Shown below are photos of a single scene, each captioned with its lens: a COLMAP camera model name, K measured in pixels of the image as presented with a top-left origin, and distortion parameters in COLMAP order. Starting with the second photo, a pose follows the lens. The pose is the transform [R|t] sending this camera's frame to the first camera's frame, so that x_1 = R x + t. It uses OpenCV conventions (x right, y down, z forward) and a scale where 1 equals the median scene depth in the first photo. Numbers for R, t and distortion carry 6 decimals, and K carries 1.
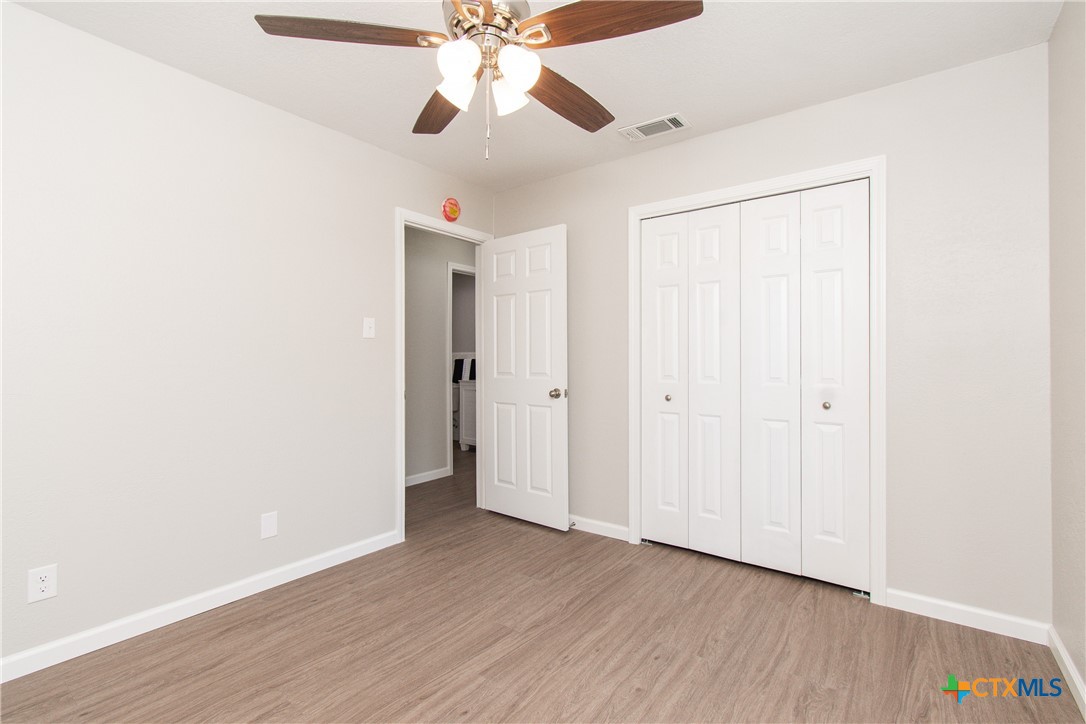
lens RADIAL K [[492.3, 0, 553.8], [0, 492.3, 357.9], [0, 0, 1]] dist [0.000182, 0.000478]
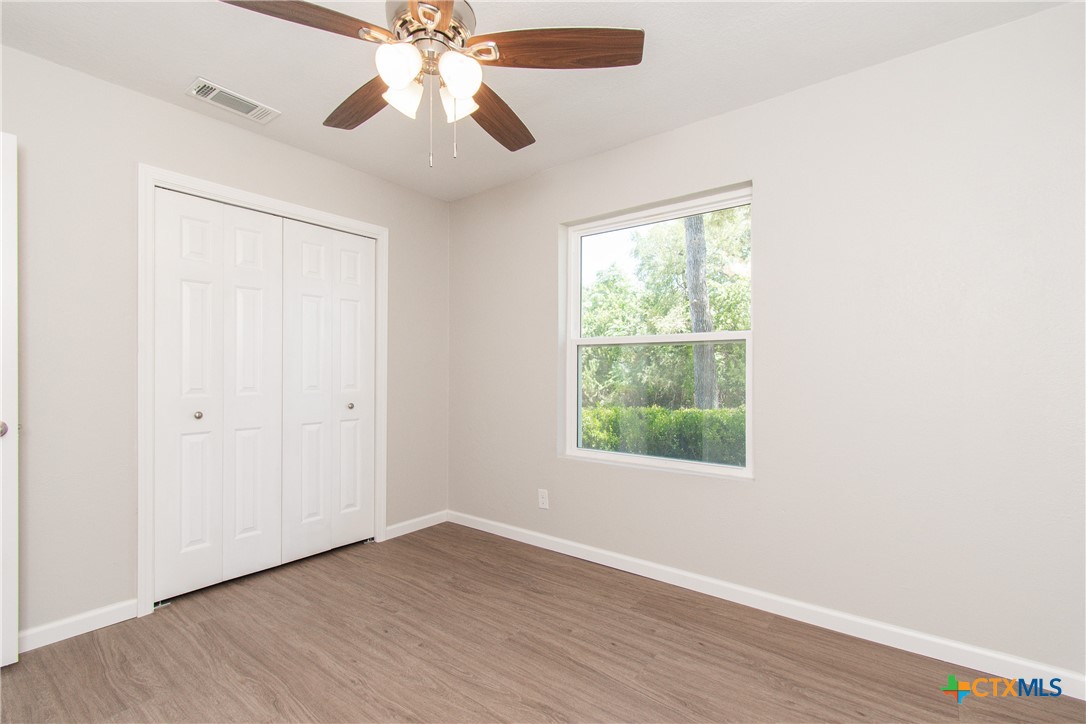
lens RADIAL K [[492.3, 0, 542.8], [0, 492.3, 371.7], [0, 0, 1]] dist [0.000182, 0.000478]
pose [[0.018855, -0.001247, 0.999821, -0.716747], [-0.008195, 0.999965, 0.001401, 0.000865], [-0.999789, -0.008220, 0.018844, 0.478326]]
